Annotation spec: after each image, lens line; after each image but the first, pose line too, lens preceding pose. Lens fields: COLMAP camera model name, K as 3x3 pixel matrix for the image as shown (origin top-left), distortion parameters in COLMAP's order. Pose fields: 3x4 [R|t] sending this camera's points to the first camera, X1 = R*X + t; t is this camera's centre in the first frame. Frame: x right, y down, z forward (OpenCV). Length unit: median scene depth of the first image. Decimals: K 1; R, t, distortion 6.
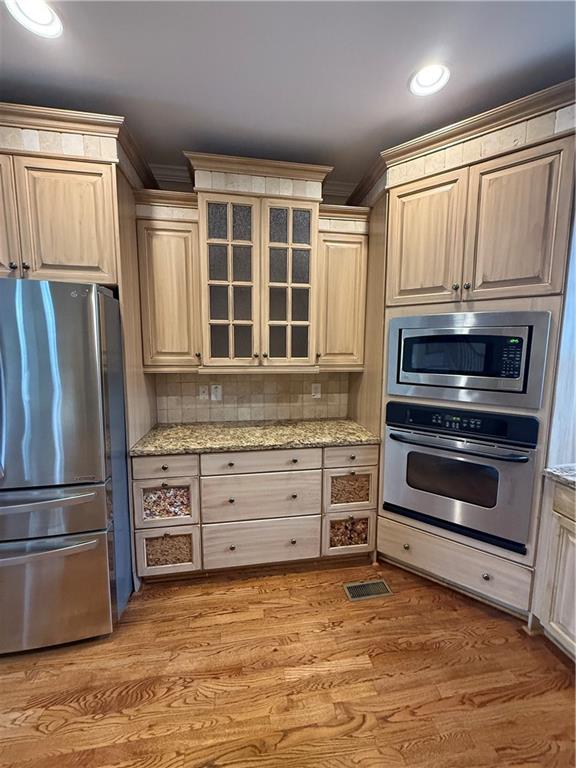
lens RADIAL K [[307.3, 0, 288.7], [0, 307.3, 381.5], [0, 0, 1]] dist [-0.001026, 0.000449]
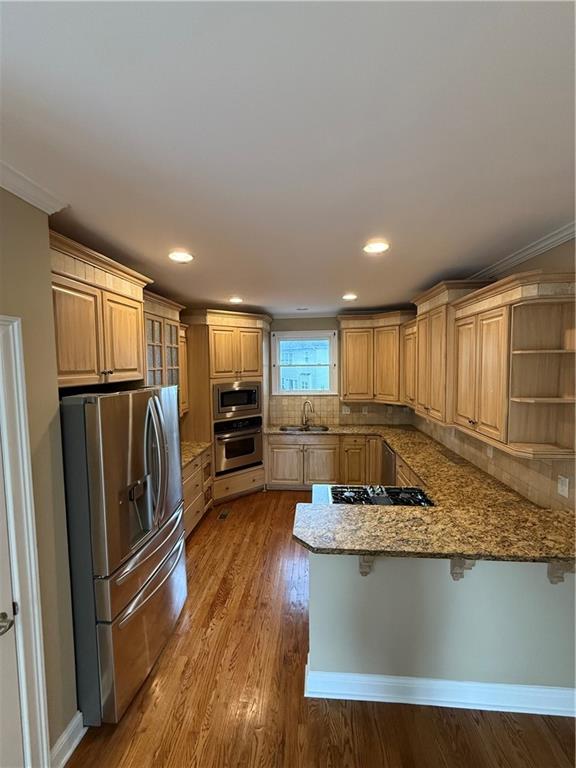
lens RADIAL K [[307.3, 0, 288.4], [0, 307.3, 381.8], [0, 0, 1]] dist [-0.001026, 0.000449]
pose [[0.245182, -0.071429, 0.966842, -1.786390], [0.124598, 0.991333, 0.041641, -0.274186], [-0.961437, 0.110257, 0.251957, -0.041462]]
